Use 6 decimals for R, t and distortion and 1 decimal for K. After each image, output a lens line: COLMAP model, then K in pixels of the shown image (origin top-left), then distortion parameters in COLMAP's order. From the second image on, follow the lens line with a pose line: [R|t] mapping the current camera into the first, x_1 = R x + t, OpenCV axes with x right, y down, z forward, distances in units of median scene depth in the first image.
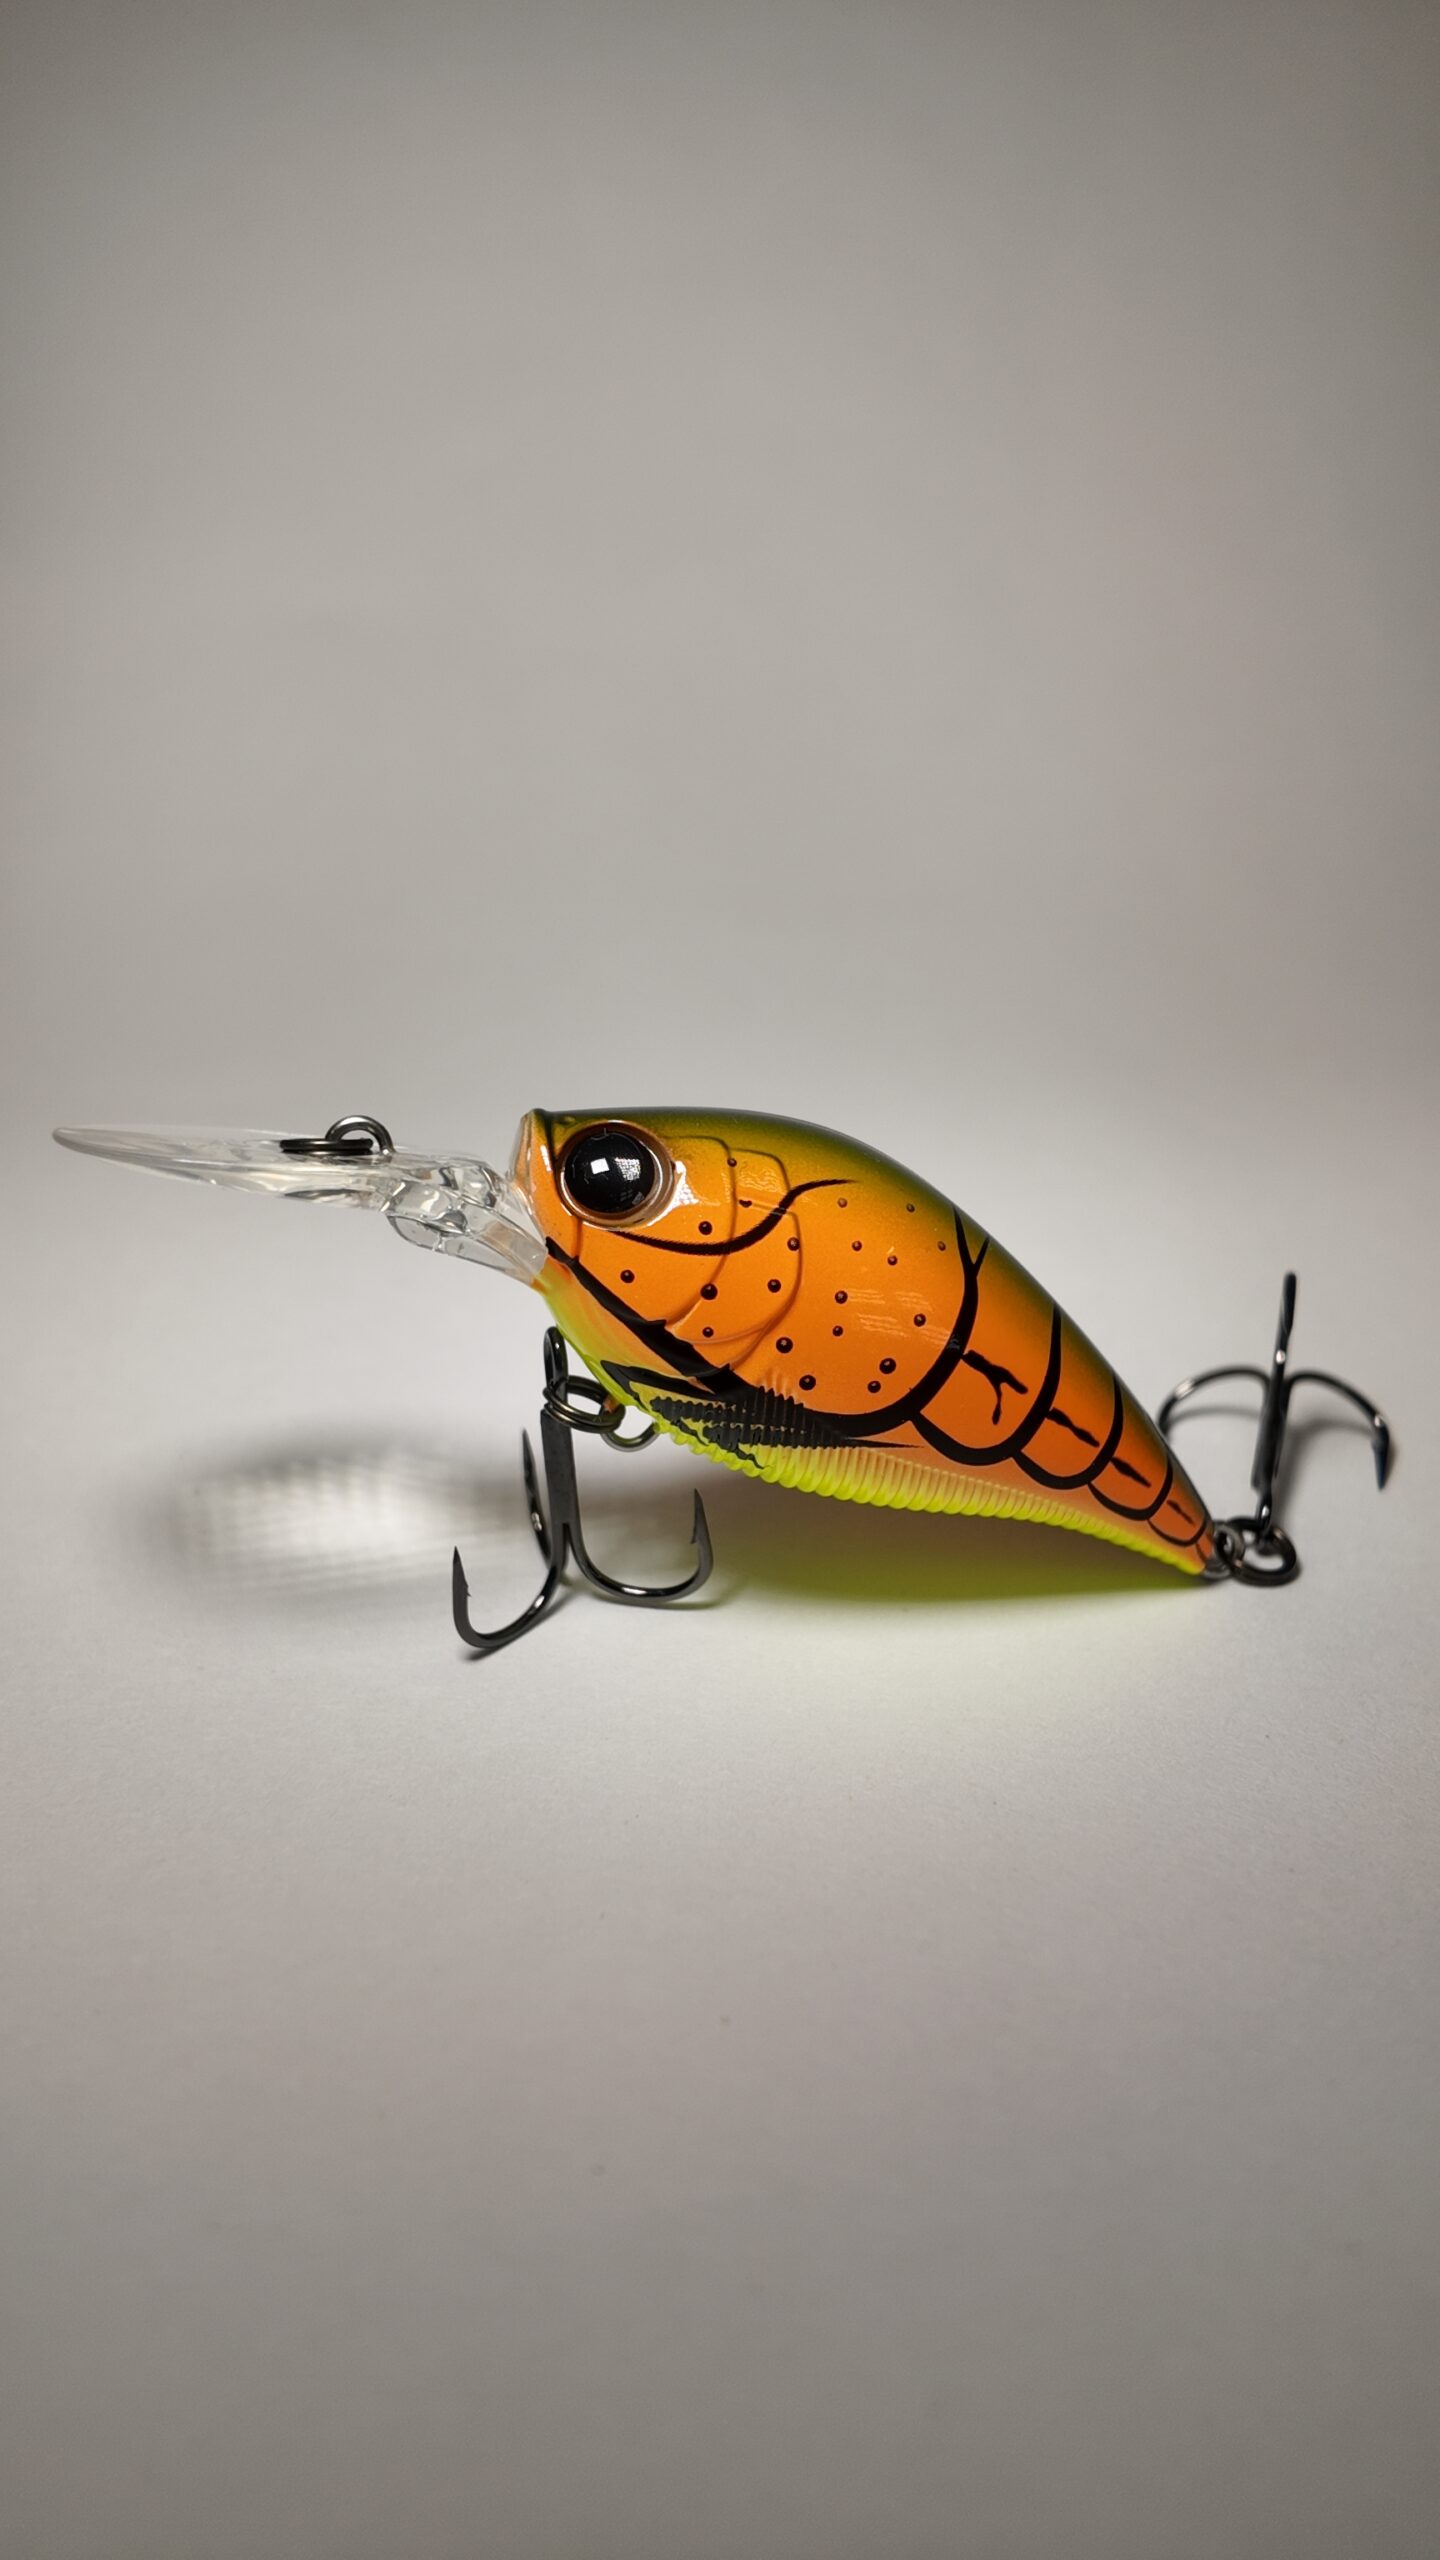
lens RADIAL K [[2062.3, 0, 740.8], [0, 2062.3, 1202.4], [0, 0, 1]] dist [0.046862, -0.139249]
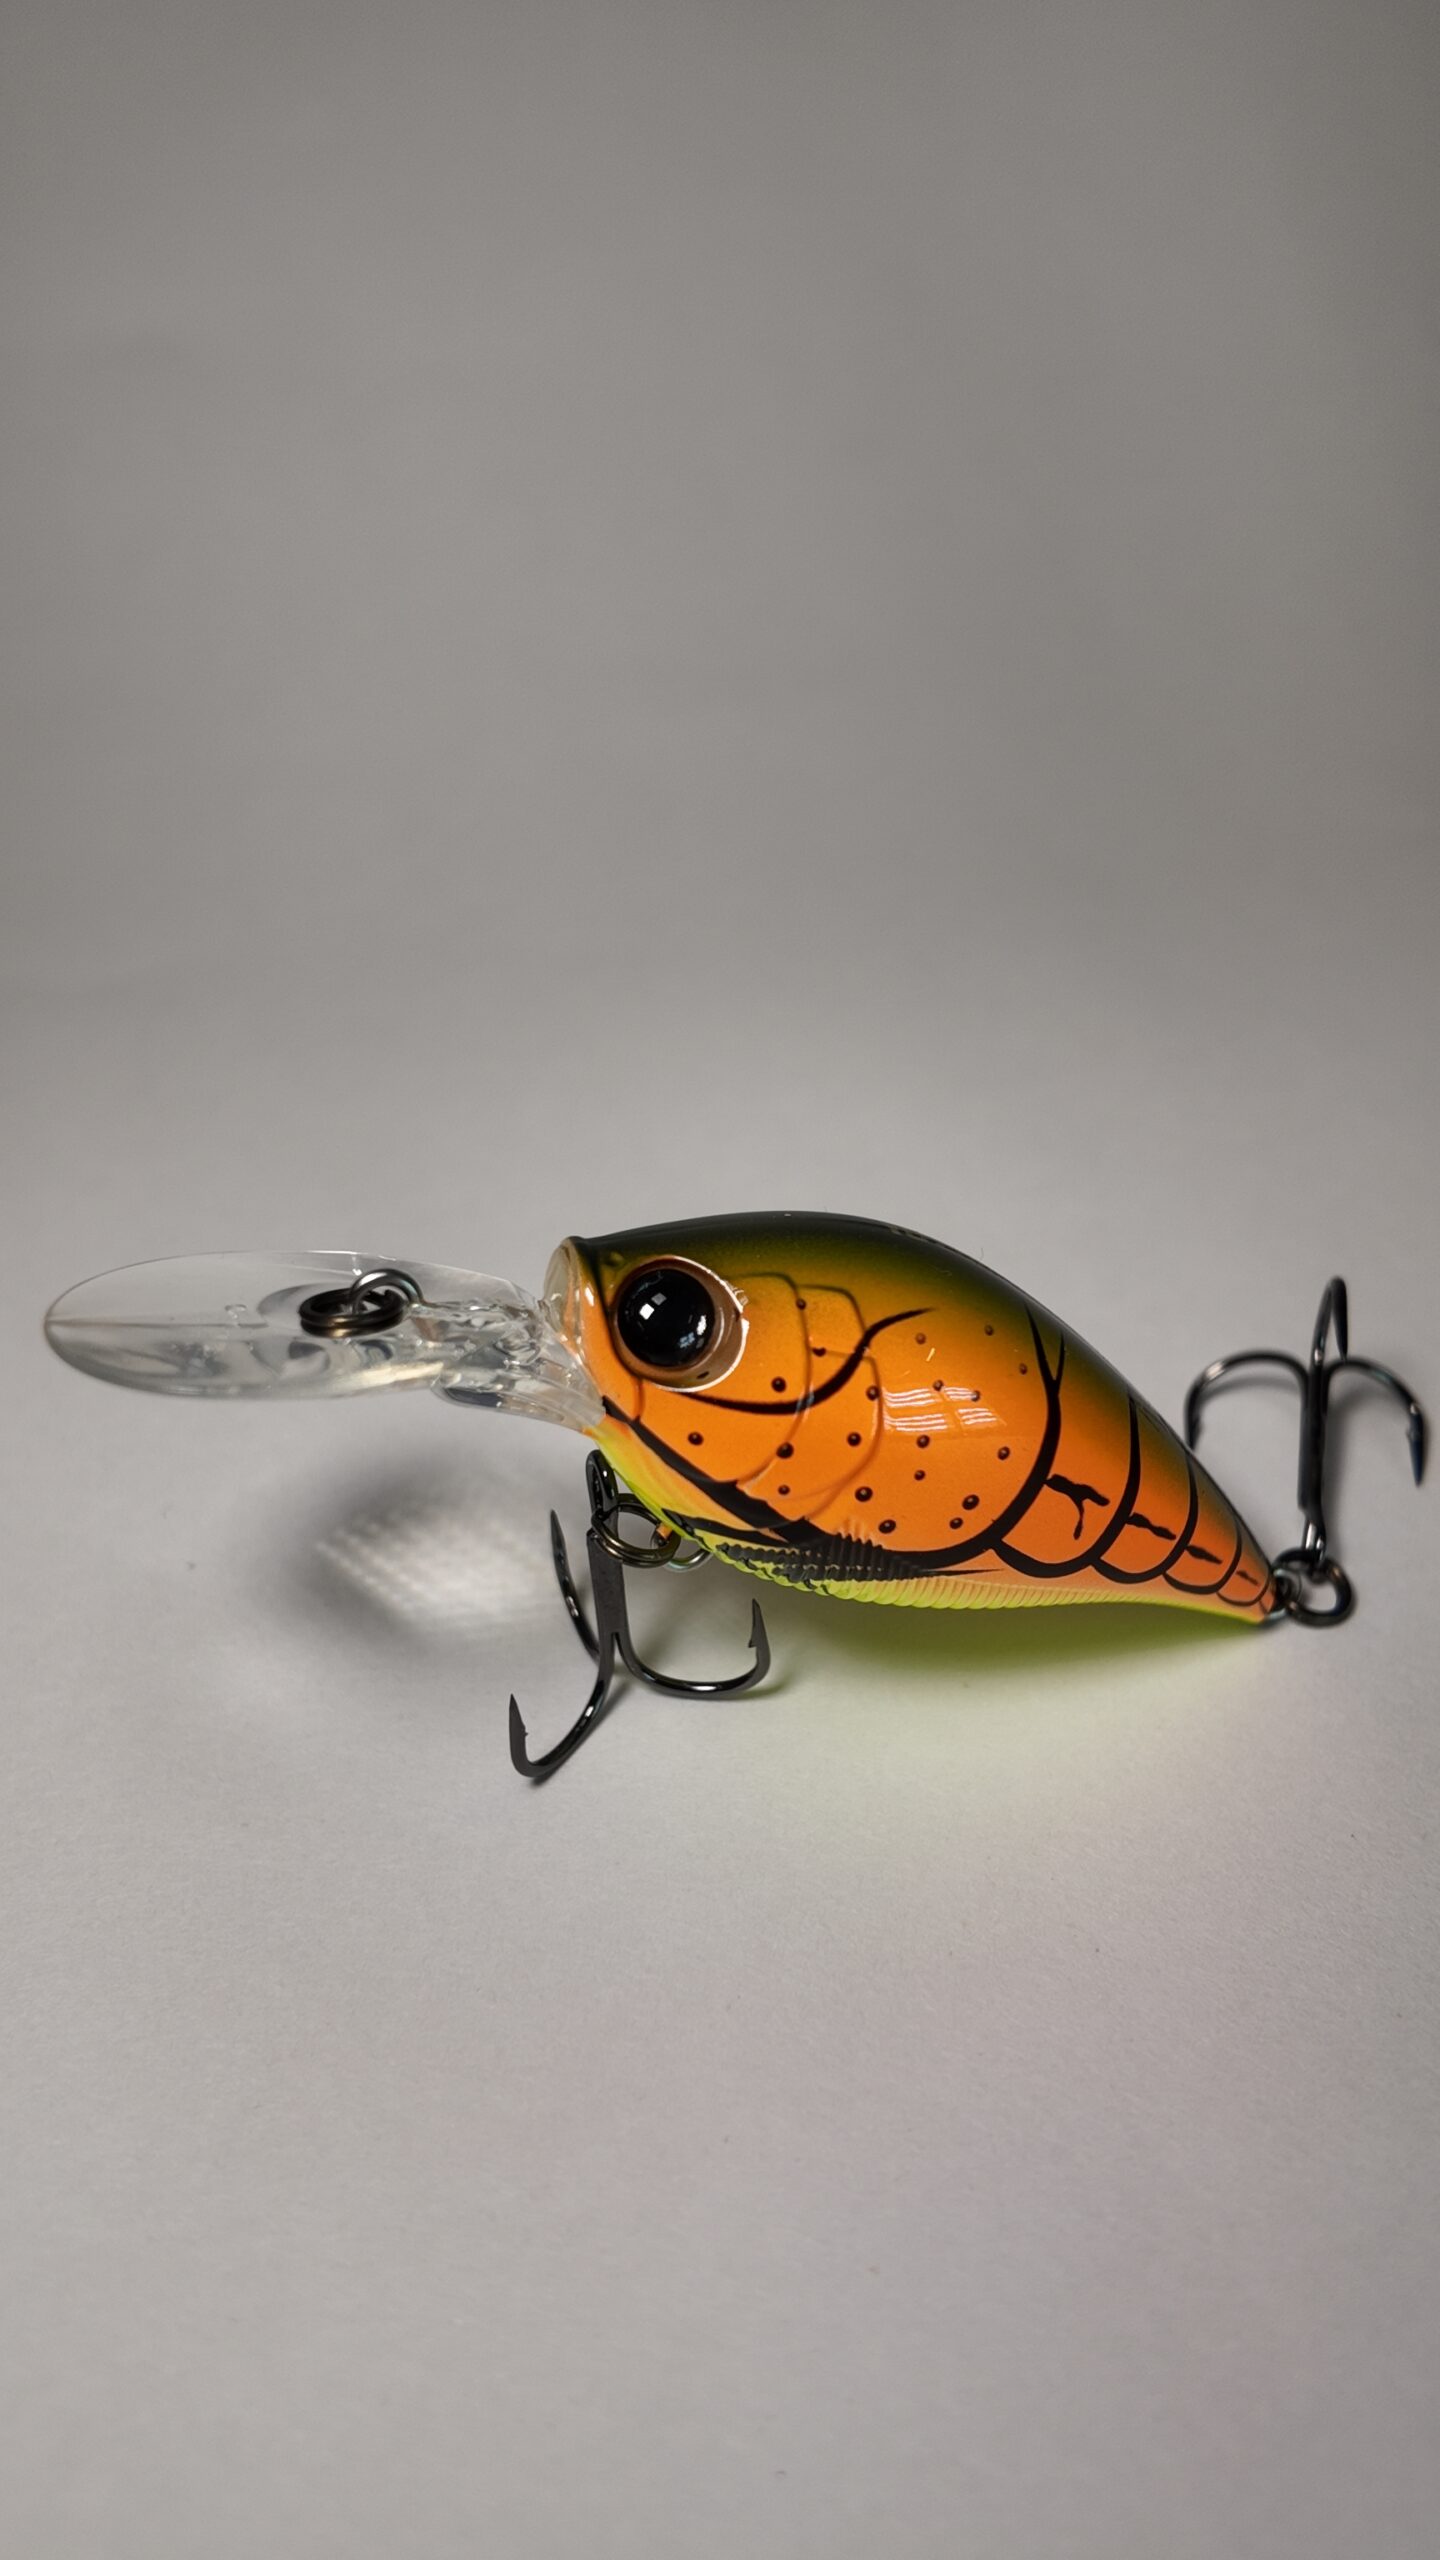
lens RADIAL K [[2062.3, 0, 714.0], [0, 2062.3, 1125.4], [0, 0, 1]] dist [0.046862, -0.139249]
pose [[0.995132, -0.050956, 0.084358, -0.114439], [0.031975, 0.976594, 0.212703, -0.289196], [-0.093222, -0.208970, 0.973469, 0.129934]]
